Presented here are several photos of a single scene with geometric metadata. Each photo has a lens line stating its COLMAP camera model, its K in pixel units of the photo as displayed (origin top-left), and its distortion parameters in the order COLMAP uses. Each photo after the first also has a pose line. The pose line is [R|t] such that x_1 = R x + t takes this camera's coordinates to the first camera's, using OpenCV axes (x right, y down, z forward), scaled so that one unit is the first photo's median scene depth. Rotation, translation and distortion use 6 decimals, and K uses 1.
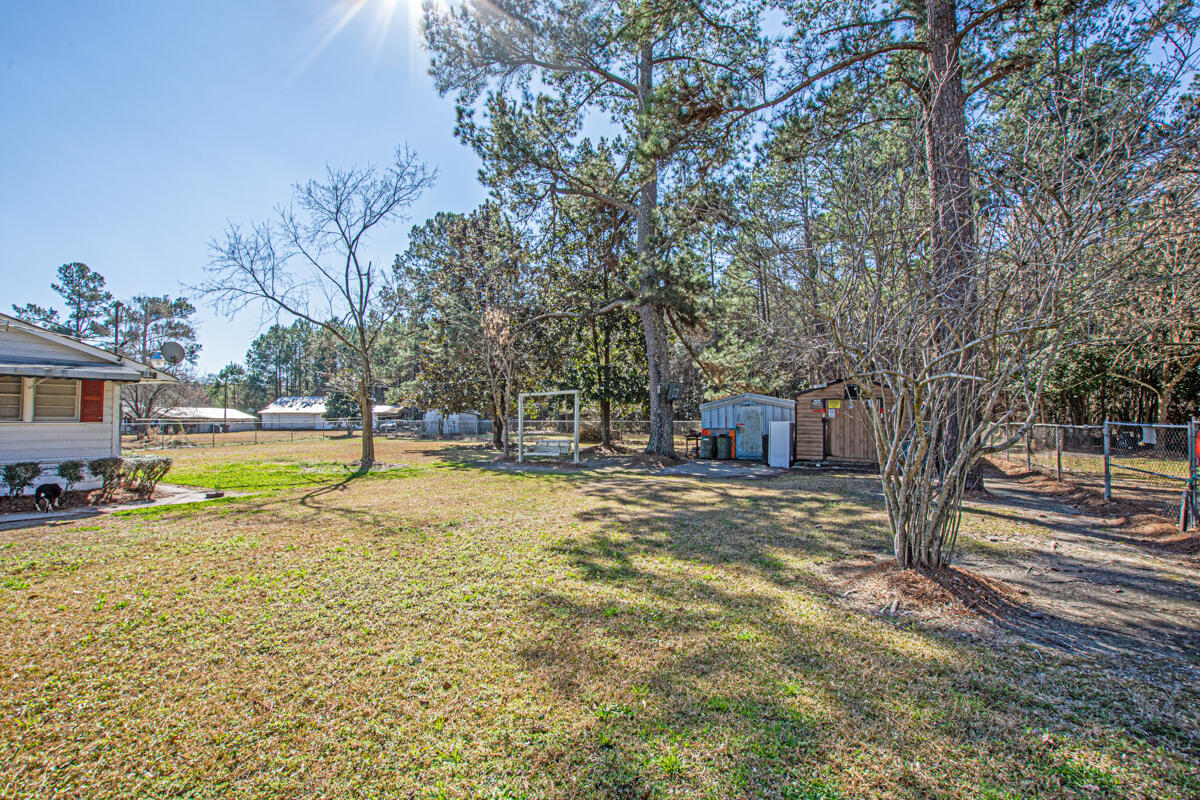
lens RADIAL K [[519.4, 0, 593.1], [0, 519.4, 413.0], [0, 0, 1]] dist [-0.000611, 0.000071]
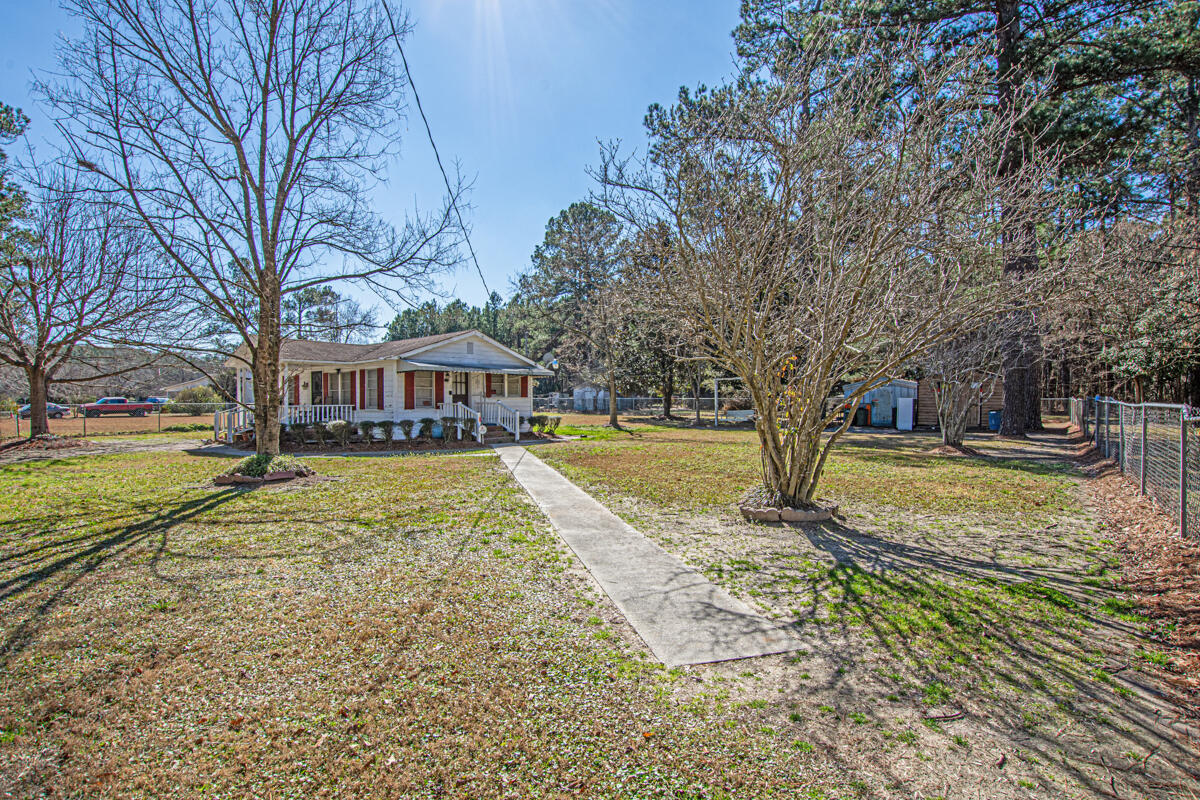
lens RADIAL K [[584.2, 0, 600.0], [0, 584.2, 400.0], [0, 0, 1]] dist [0.000406, -0.000137]
pose [[0.989672, 0.001024, -0.143349, -0.051363], [0.001295, 0.999870, 0.016082, -0.001118], [0.143347, -0.016101, 0.989542, -0.151107]]
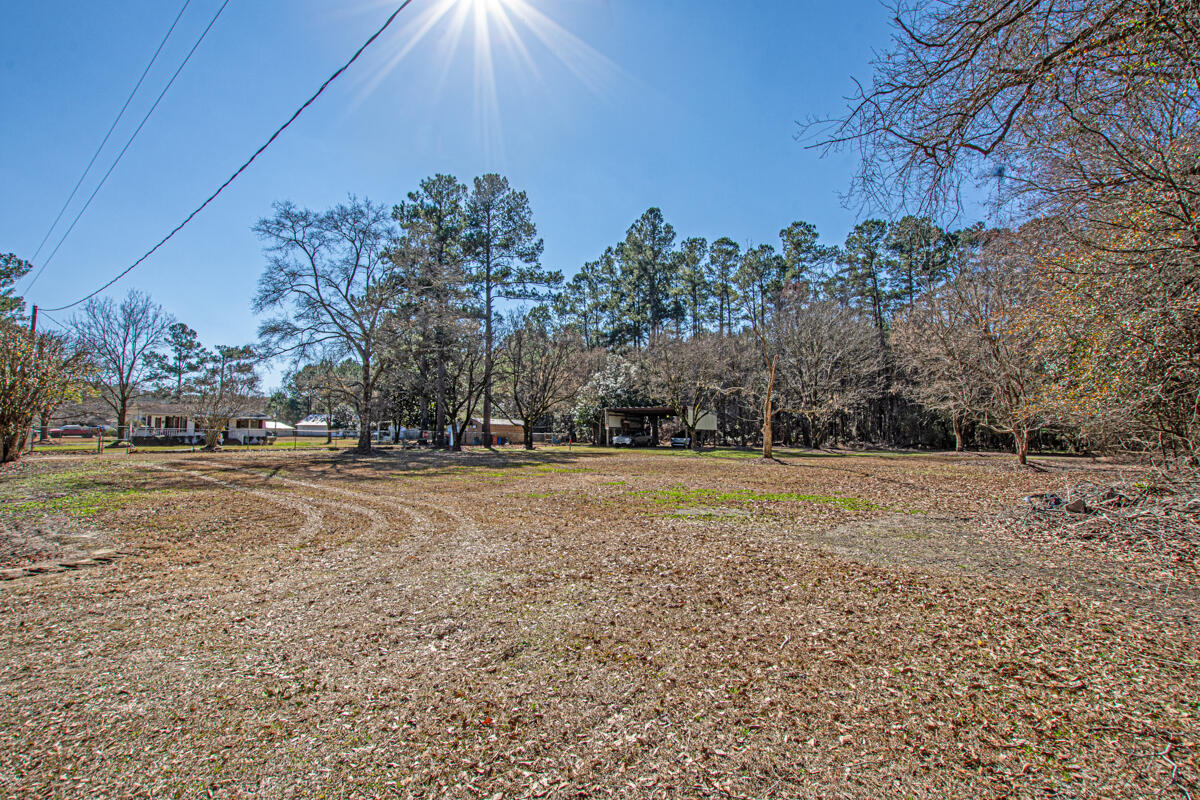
lens RADIAL K [[532.4, 0, 606.6], [0, 532.4, 422.5], [0, 0, 1]] dist [0.000222, 0.000741]
pose [[0.998921, 0.015015, -0.043956, 0.326116], [-0.015499, 0.999823, -0.010689, -0.004542], [0.043788, 0.011358, 0.998976, -0.504656]]
